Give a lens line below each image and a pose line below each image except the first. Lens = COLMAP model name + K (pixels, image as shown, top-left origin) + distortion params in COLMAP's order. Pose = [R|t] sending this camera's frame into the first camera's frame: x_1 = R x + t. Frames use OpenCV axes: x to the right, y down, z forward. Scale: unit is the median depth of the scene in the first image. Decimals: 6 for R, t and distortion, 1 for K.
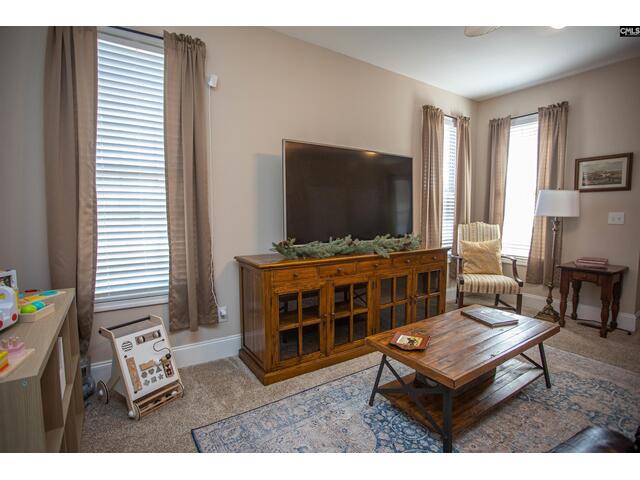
lens RADIAL K [[330.1, 0, 320.0], [0, 330.1, 240.0], [0, 0, 1]] dist [-0.081133, 0.031642]
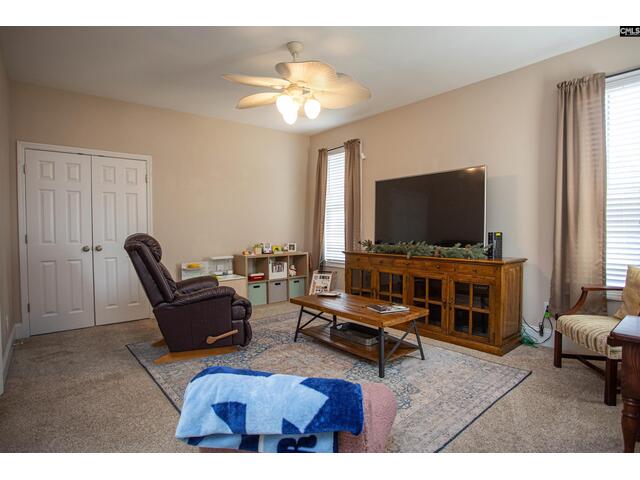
lens RADIAL K [[369.8, 0, 320.0], [0, 369.8, 240.0], [0, 0, 1]] dist [0.003651, 0.000281]
pose [[0.104960, 0.031055, -0.993991, 1.762200], [-0.072545, 0.997088, 0.023492, -0.029726], [0.991827, 0.069643, 0.106907, 0.535607]]
